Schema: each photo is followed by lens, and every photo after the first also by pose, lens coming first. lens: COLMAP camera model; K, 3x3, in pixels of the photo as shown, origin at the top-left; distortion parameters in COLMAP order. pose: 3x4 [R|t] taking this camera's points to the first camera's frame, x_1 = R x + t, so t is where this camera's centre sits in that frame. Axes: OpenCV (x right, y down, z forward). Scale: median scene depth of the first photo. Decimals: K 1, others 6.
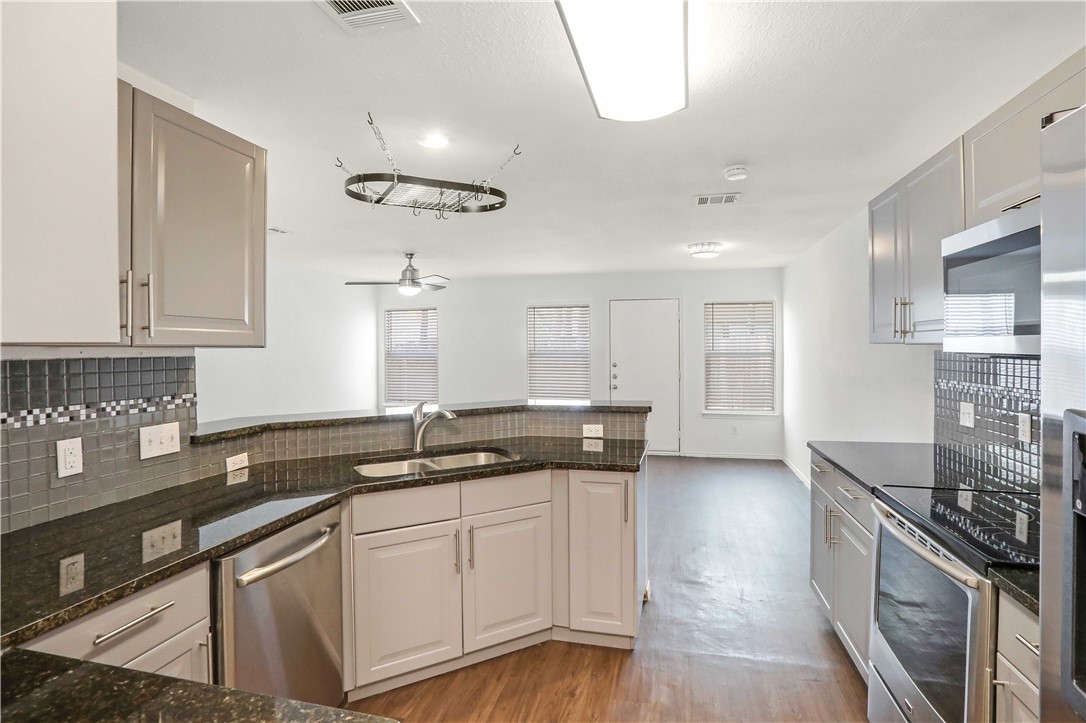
lens RADIAL K [[536.4, 0, 545.1], [0, 536.4, 358.0], [0, 0, 1]] dist [-0.076497, 0.034368]
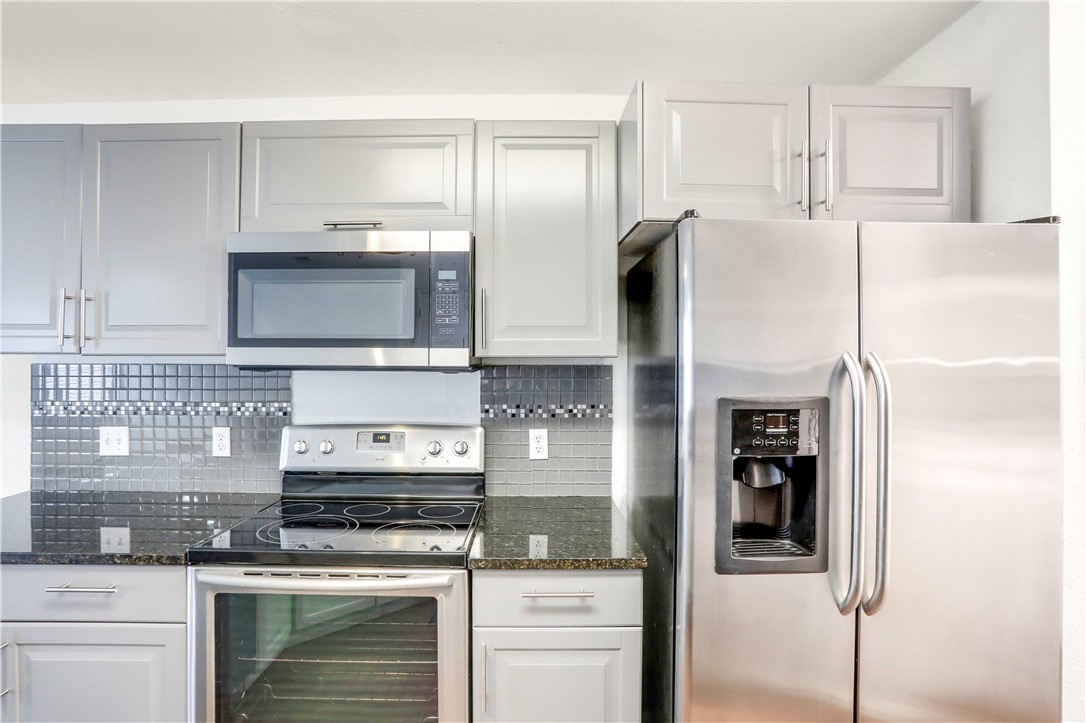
lens RADIAL K [[536.4, 0, 545.1], [0, 536.4, 358.0], [0, 0, 1]] dist [-0.076497, 0.034368]
pose [[0.249455, 0.011769, -0.968315, 0.219867], [-0.019907, 0.999777, 0.007023, -0.017657], [0.968182, 0.017524, 0.249634, 0.675720]]
